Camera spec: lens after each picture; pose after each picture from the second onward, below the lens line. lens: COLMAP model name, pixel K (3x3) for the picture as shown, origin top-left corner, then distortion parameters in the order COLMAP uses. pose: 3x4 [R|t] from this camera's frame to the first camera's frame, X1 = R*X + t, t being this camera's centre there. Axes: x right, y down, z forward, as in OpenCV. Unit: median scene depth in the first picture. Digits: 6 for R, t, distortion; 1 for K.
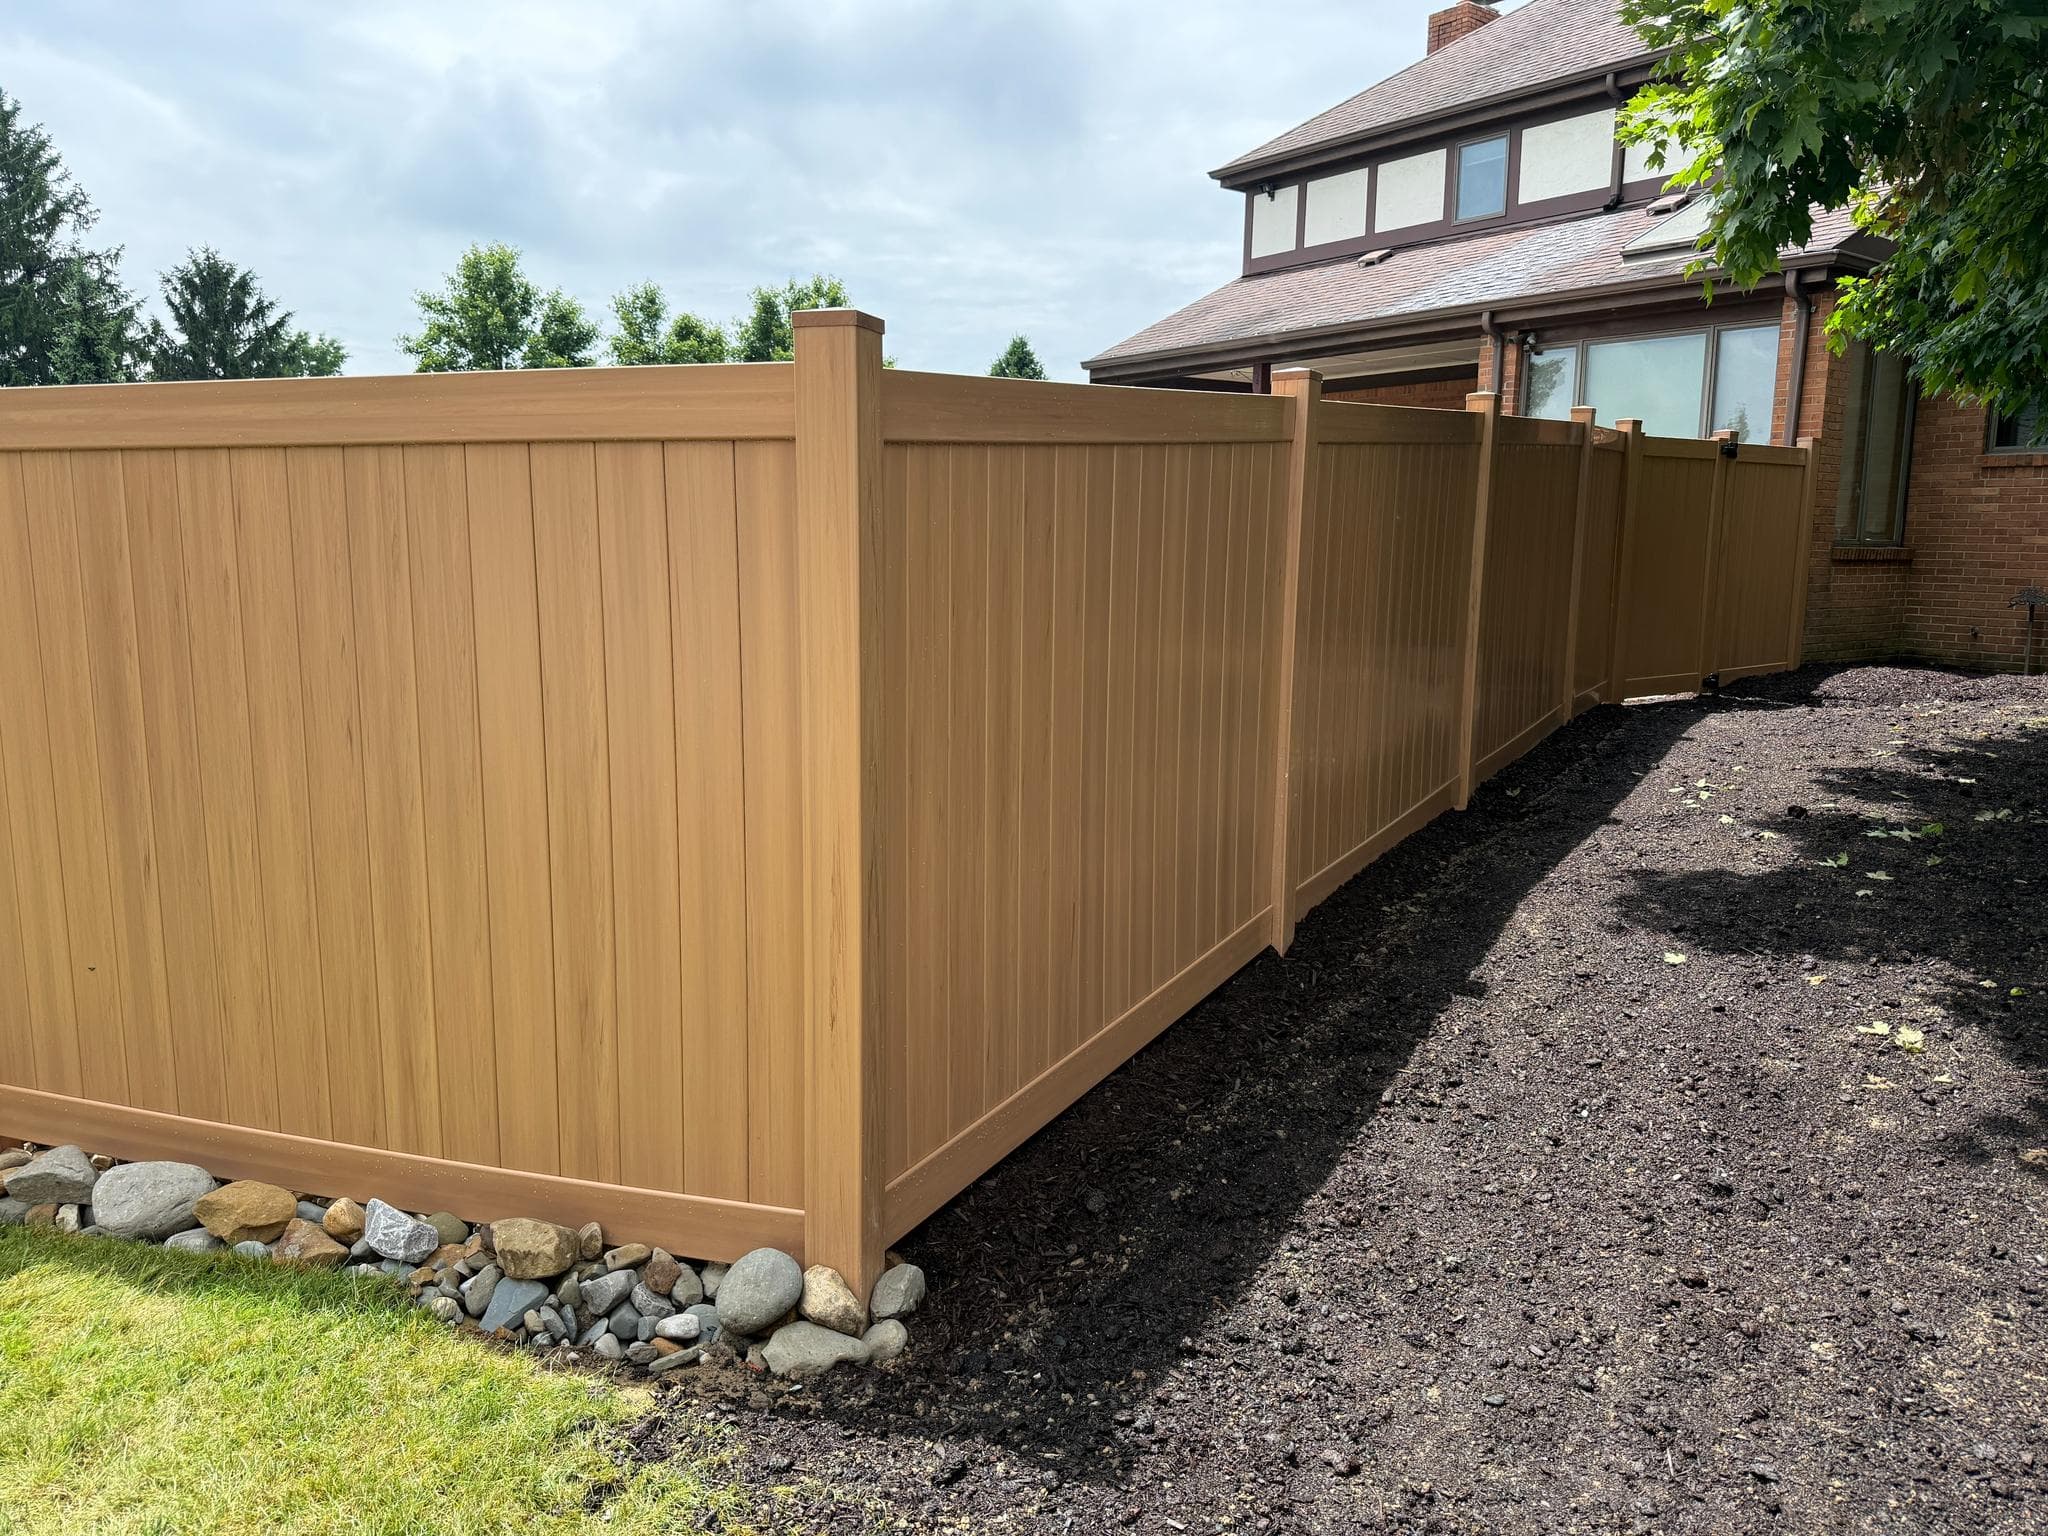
lens RADIAL K [[1480.5, 0, 1024.0], [0, 1480.5, 768.0], [0, 0, 1]] dist [0.044792, -0.055645]
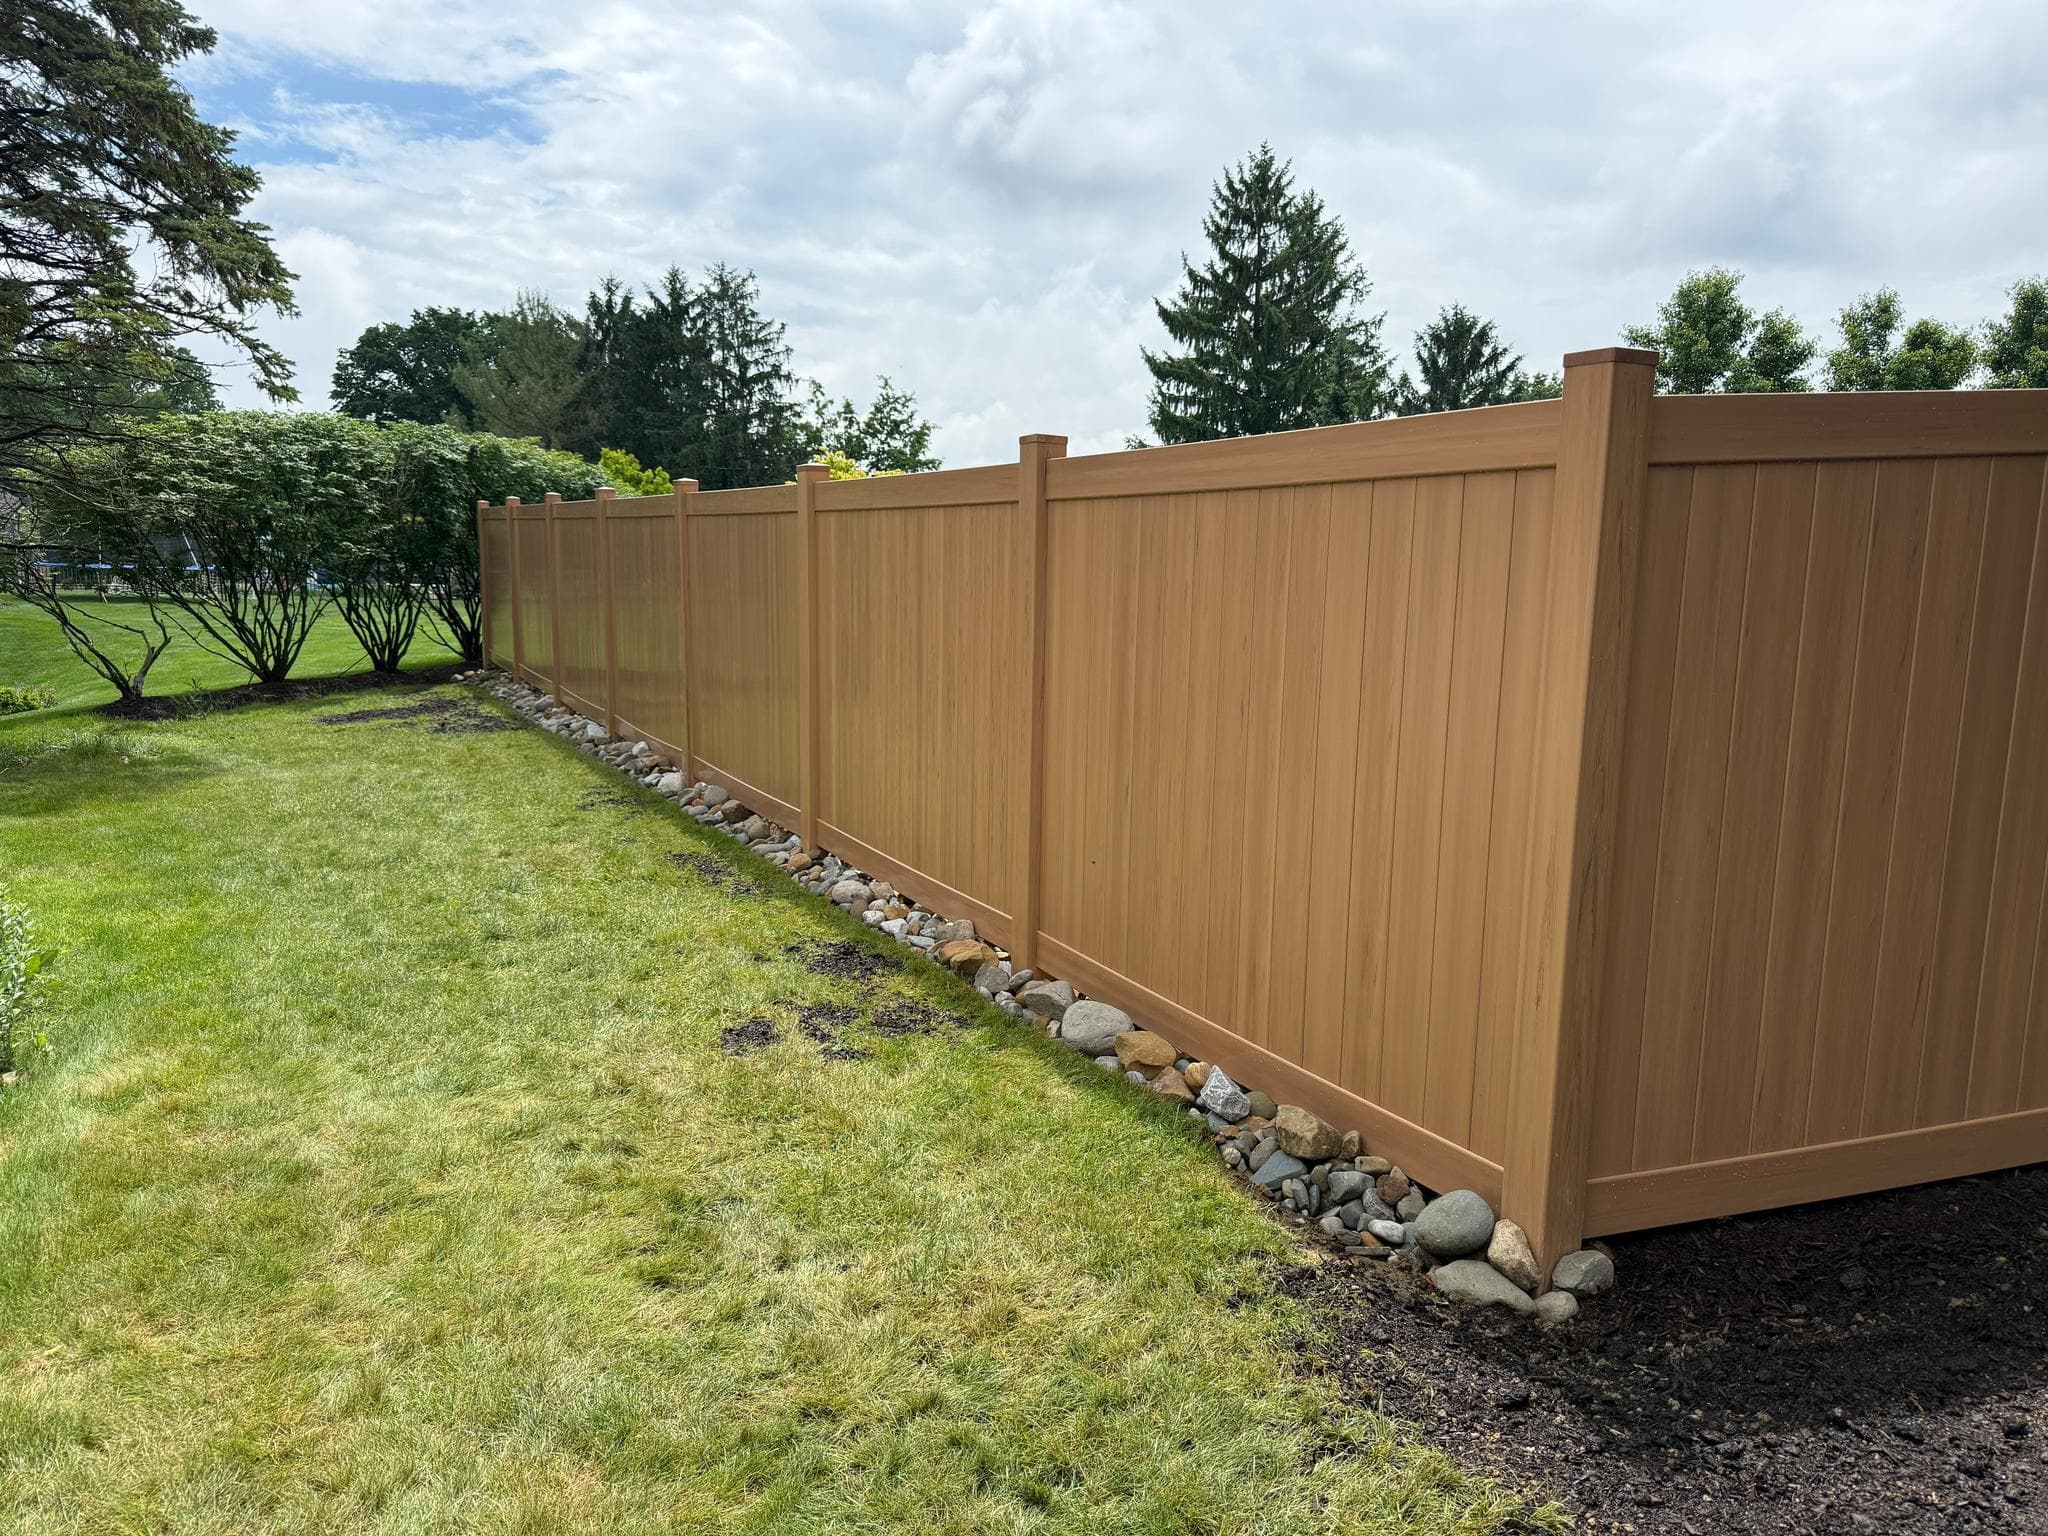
lens RADIAL K [[1513.9, 0, 986.1], [0, 1513.9, 780.5], [0, 0, 1]] dist [0.049155, -0.081339]
pose [[0.683523, 0.114519, -0.720890, 0.353137], [-0.125967, 0.991305, 0.038039, 0.018691], [0.718978, 0.064807, 0.692005, -0.070785]]
